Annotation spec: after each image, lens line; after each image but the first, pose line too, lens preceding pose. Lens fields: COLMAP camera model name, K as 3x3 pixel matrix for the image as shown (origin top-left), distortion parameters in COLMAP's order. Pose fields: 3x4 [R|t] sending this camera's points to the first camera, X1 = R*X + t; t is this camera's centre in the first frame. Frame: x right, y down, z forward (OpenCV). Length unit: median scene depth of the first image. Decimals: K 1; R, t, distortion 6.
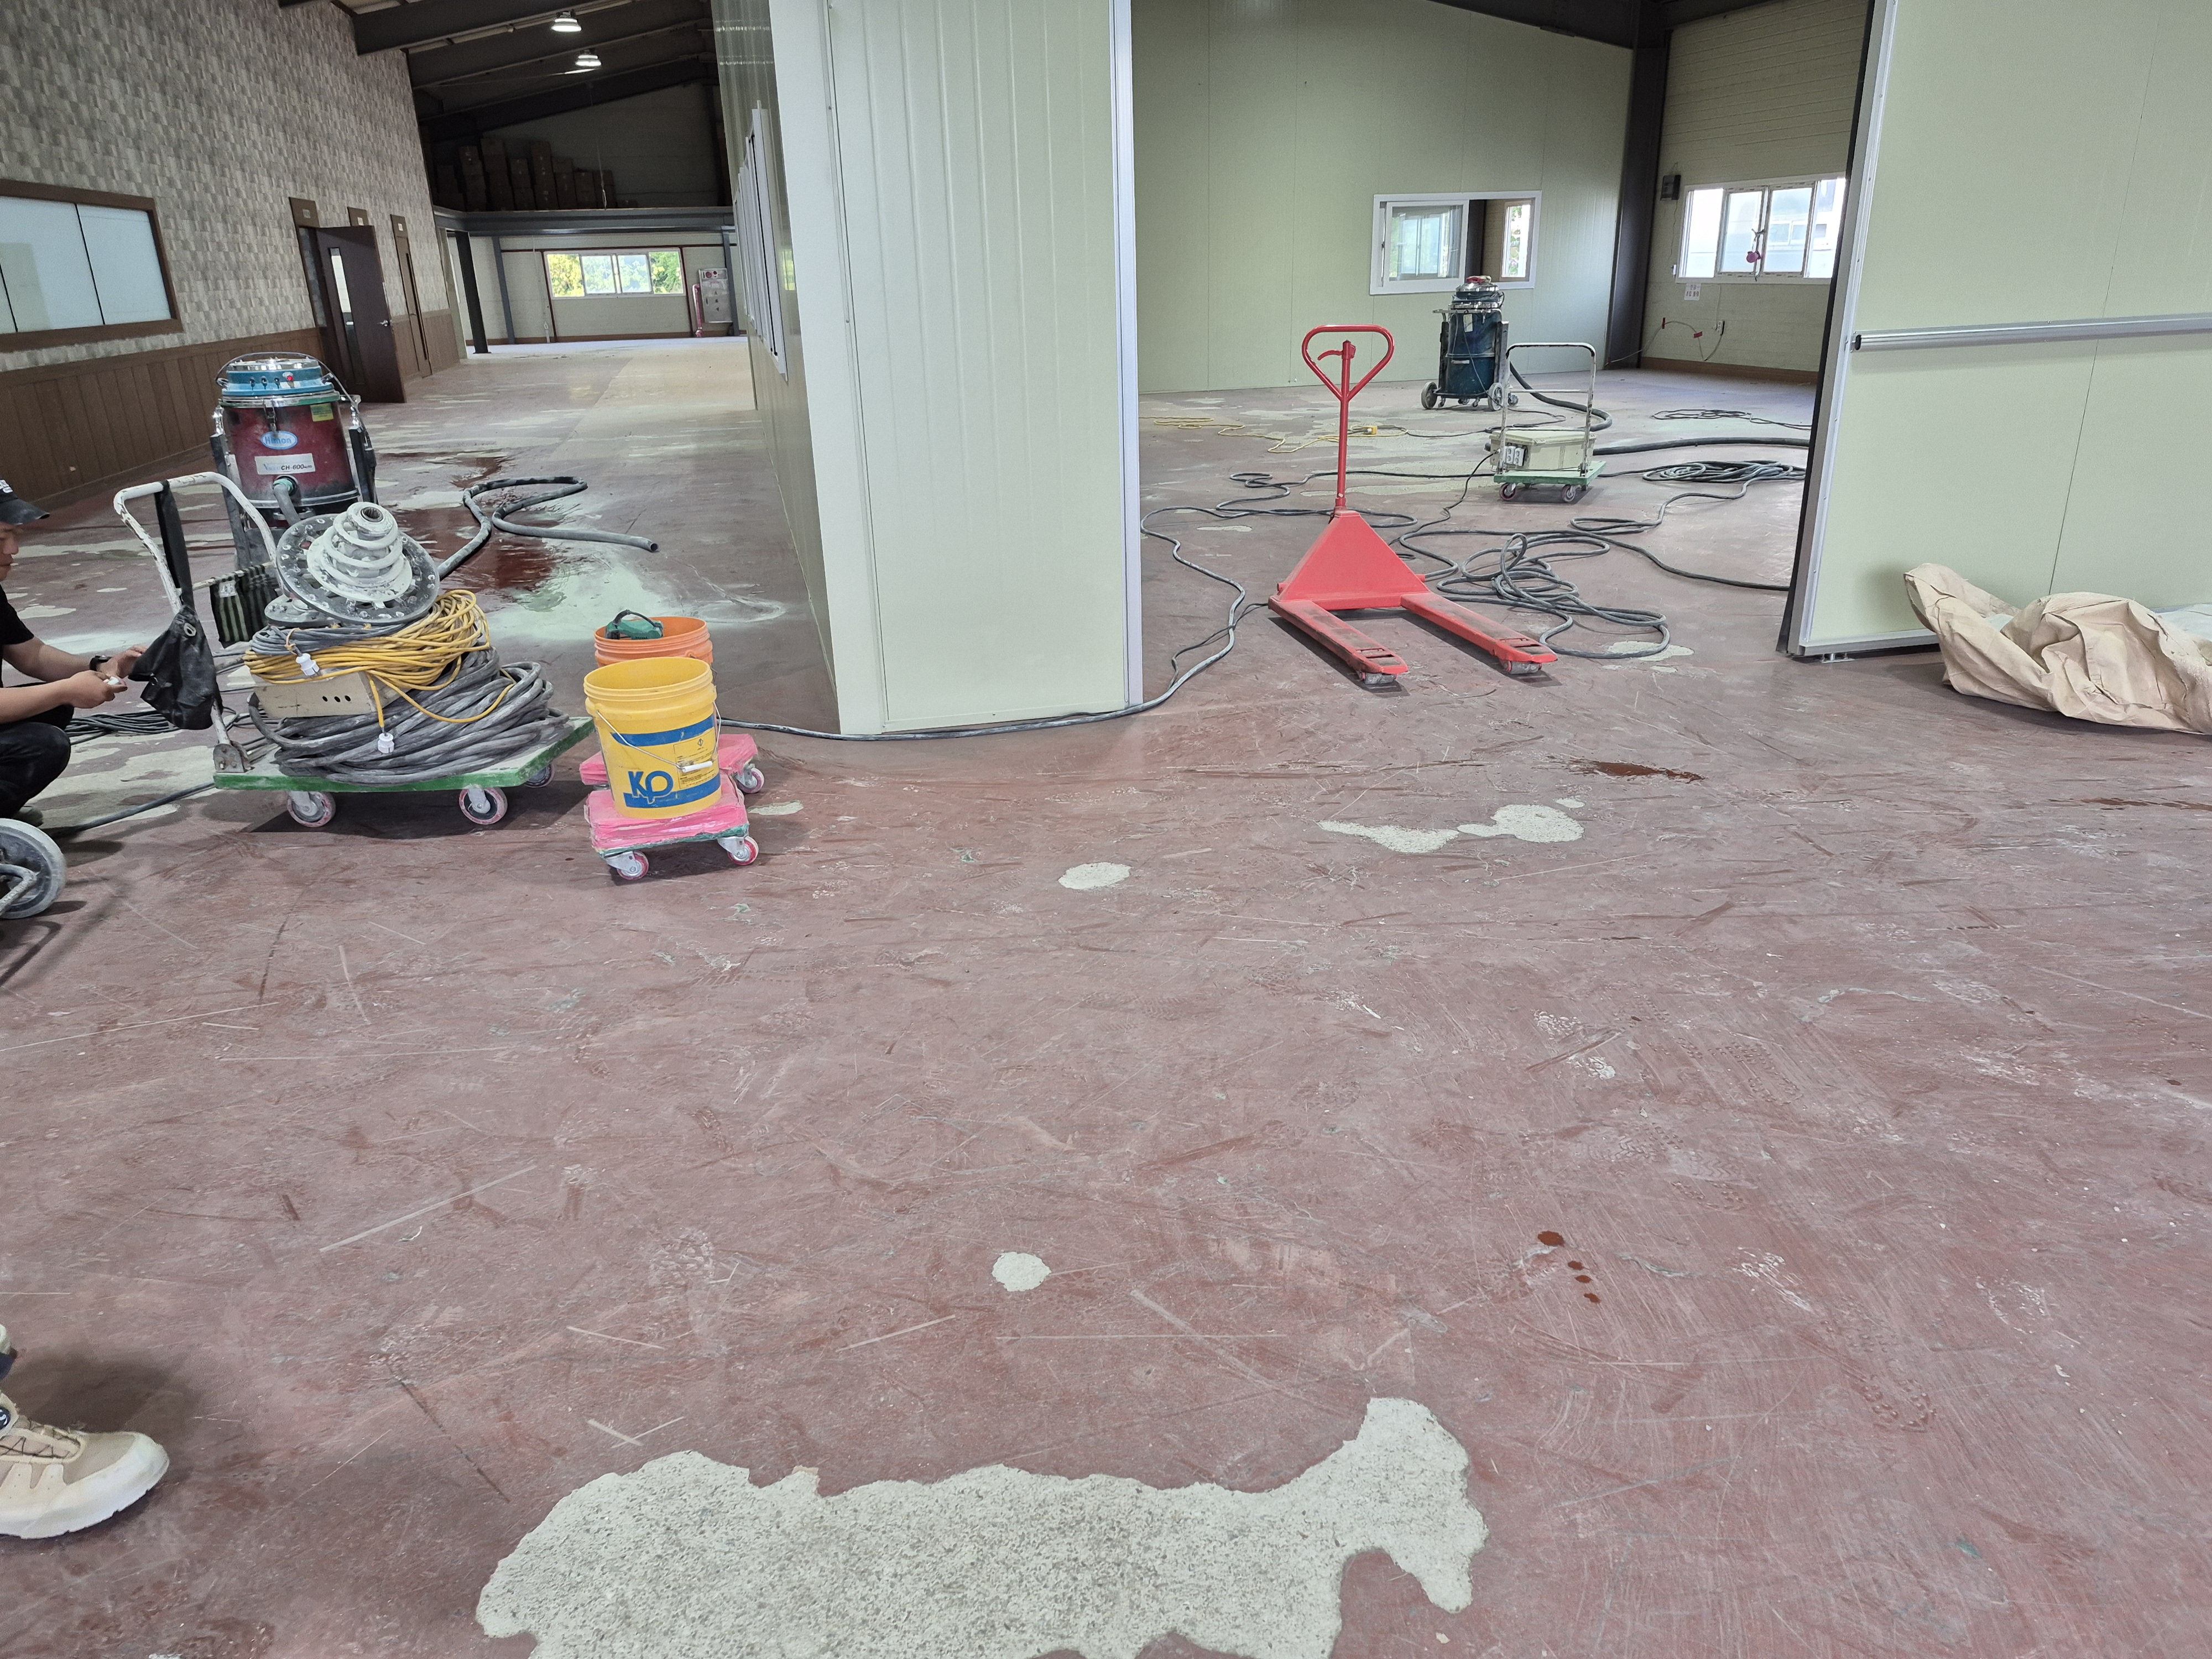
lens RADIAL K [[1557.3, 0, 1093.2], [0, 1557.3, 843.6], [0, 0, 1]] dist [0.086568, -0.093664]
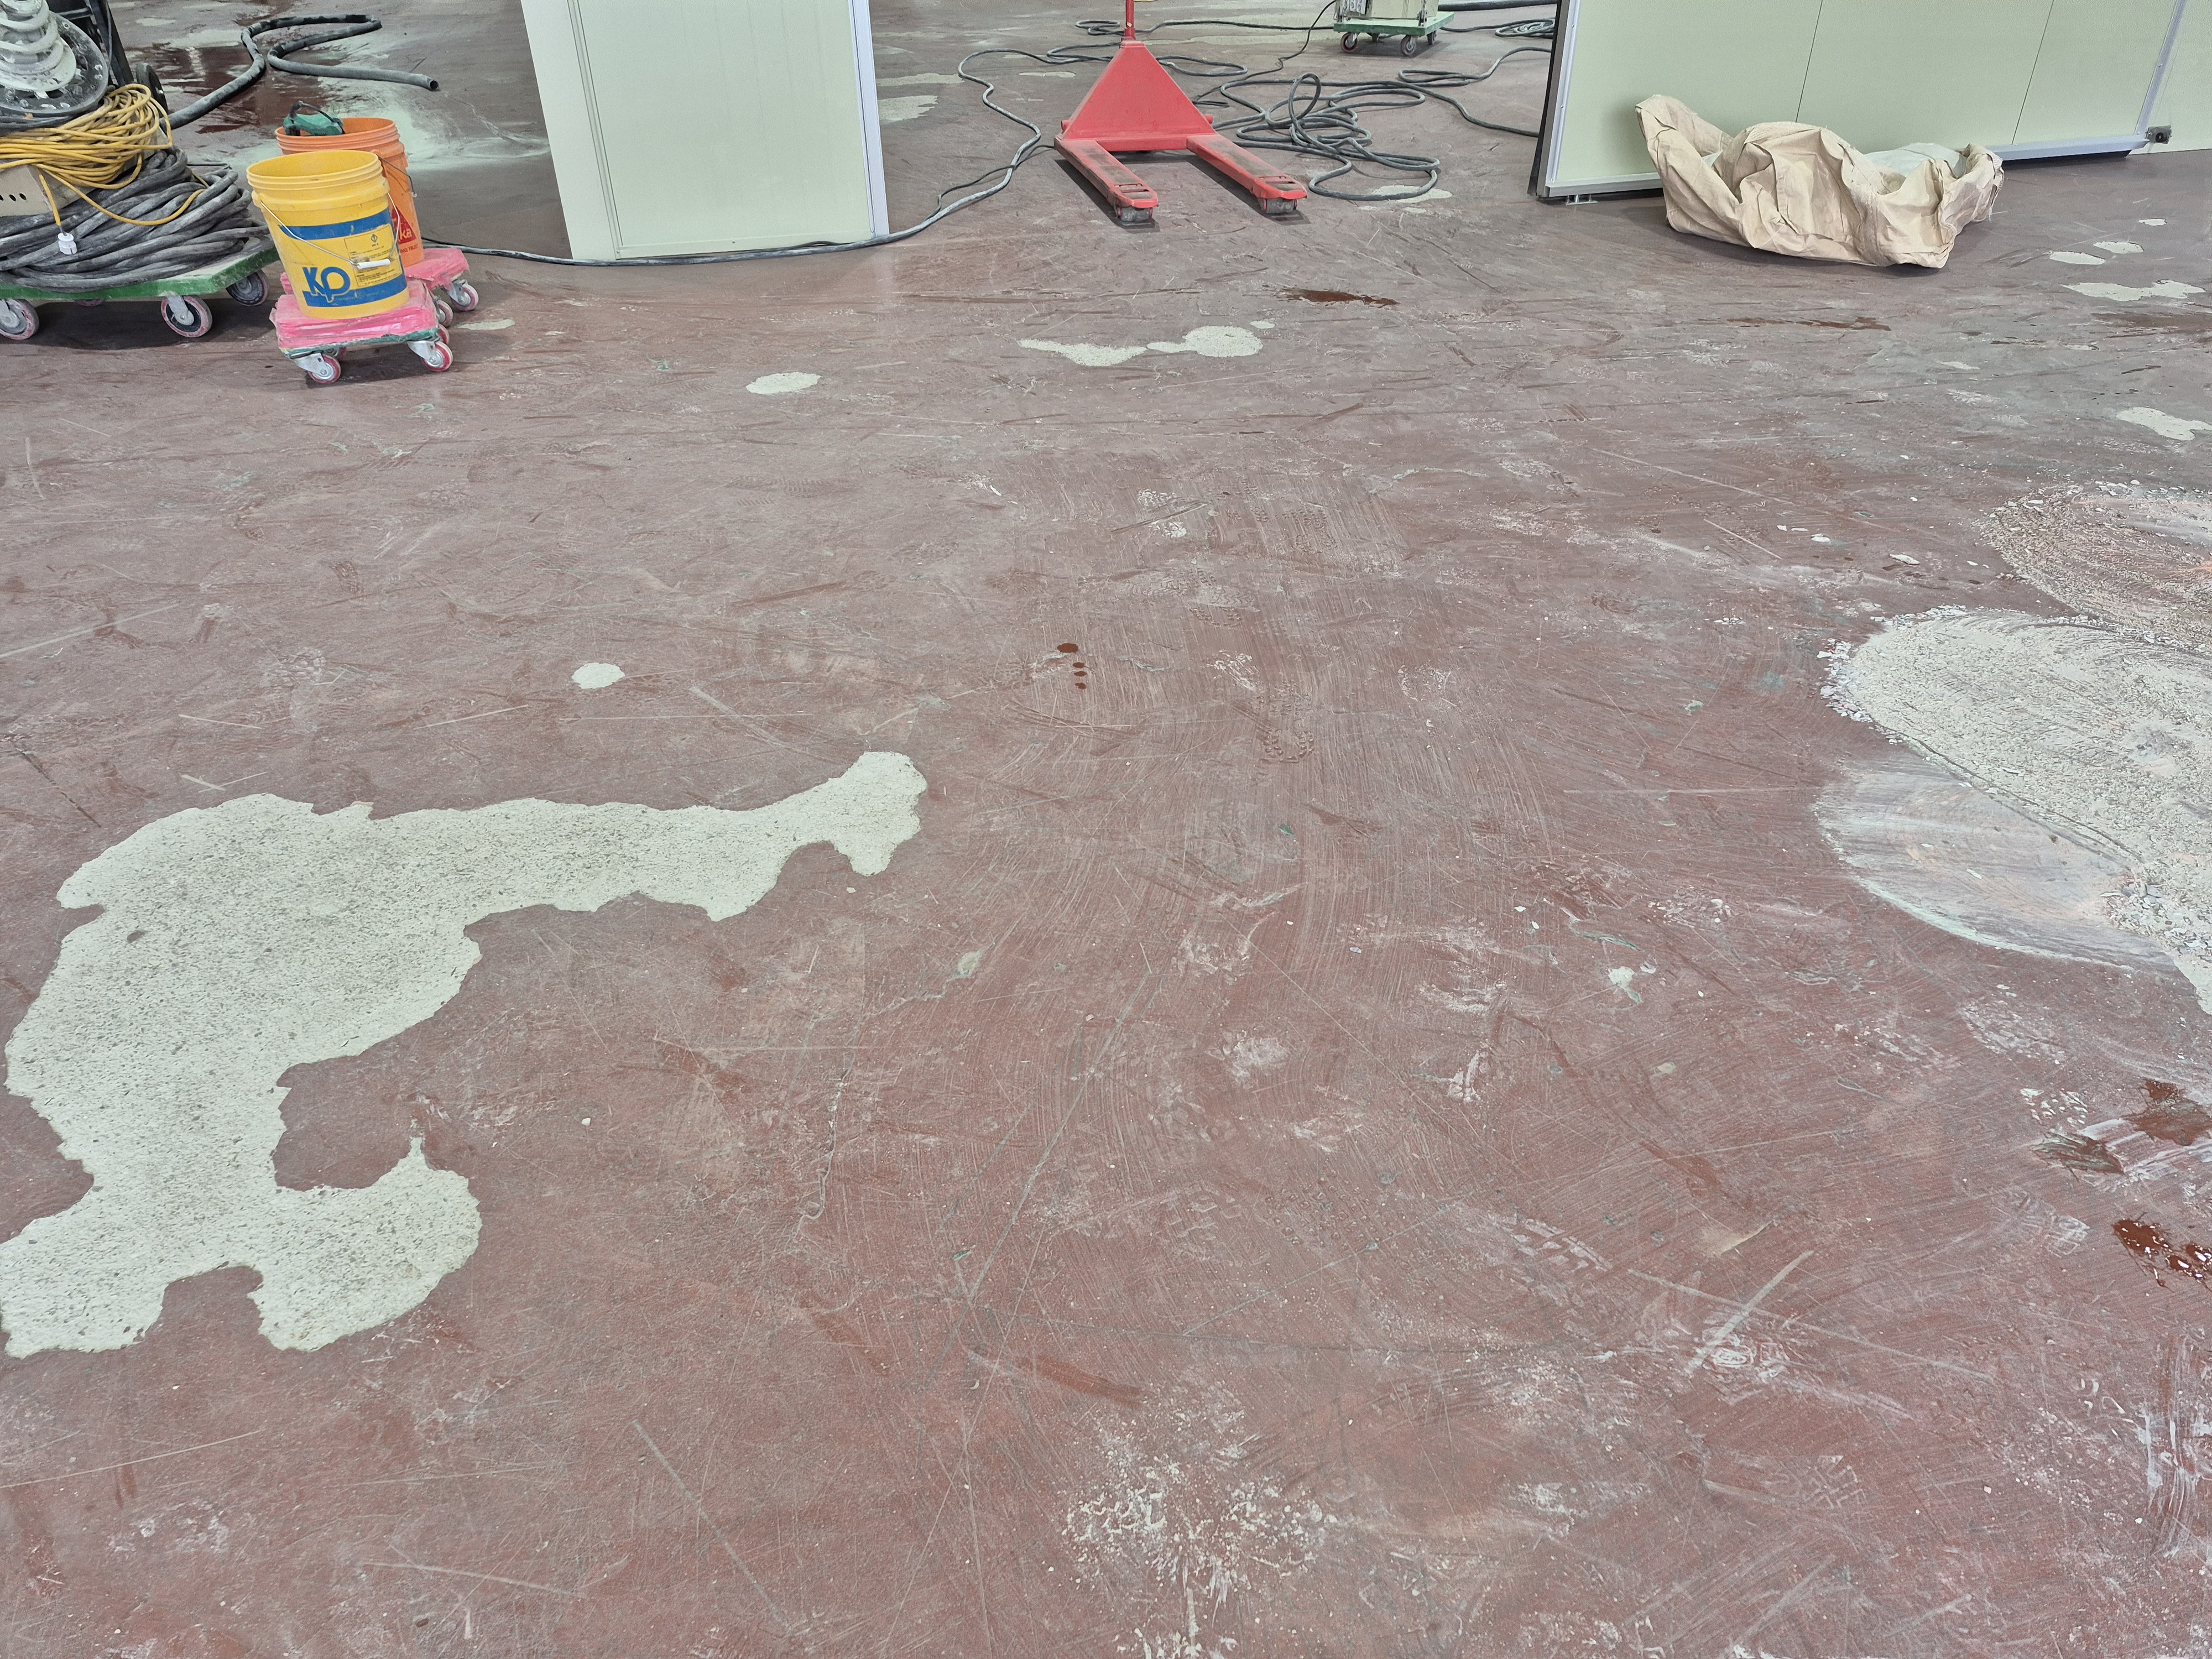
lens RADIAL K [[1557.3, 0, 1129.6], [0, 1557.3, 832.7], [0, 0, 1]] dist [0.086568, -0.093664]
pose [[0.998286, -0.012013, 0.057270, 0.166215], [-0.000990, 0.975092, 0.221799, 0.079306], [-0.058508, -0.221476, 0.973409, -0.099126]]
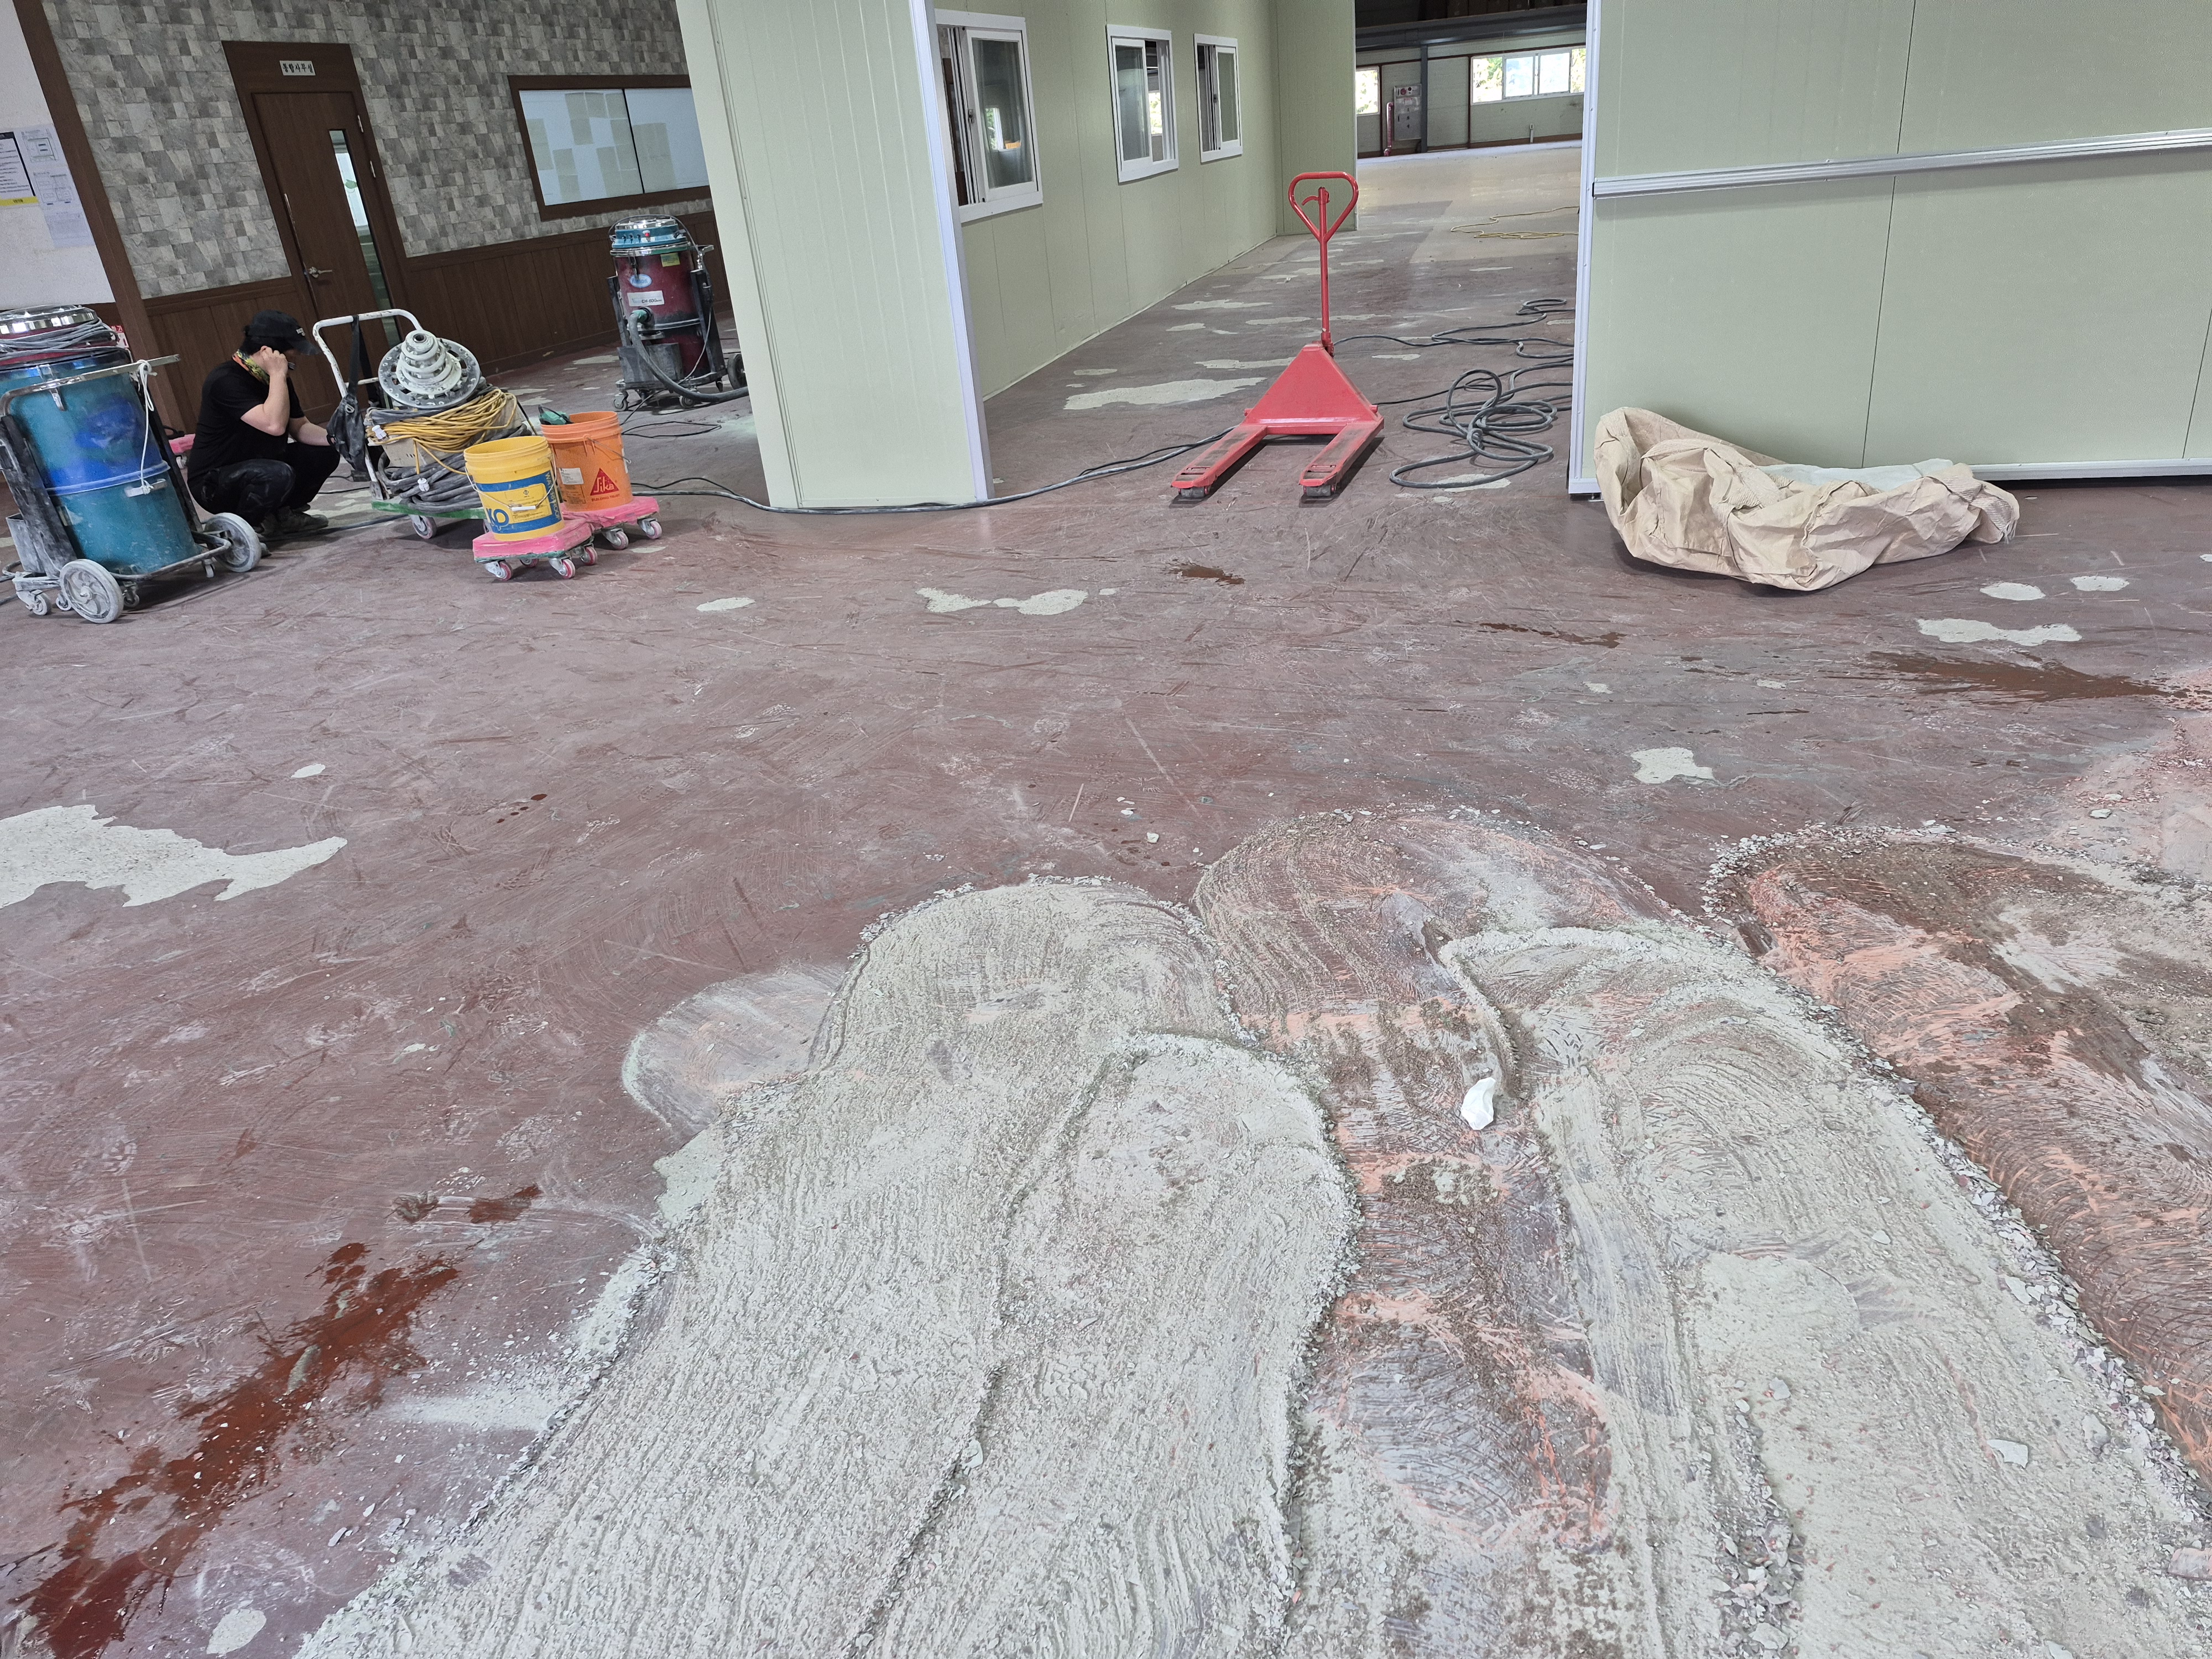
lens RADIAL K [[1557.3, 0, 1107.3], [0, 1557.3, 818.2], [0, 0, 1]] dist [0.086568, -0.093664]
pose [[0.884124, 0.148704, -0.442959, 0.966941], [-0.107206, 0.987274, 0.117457, 0.007732], [0.454788, -0.056359, 0.888815, -0.129288]]
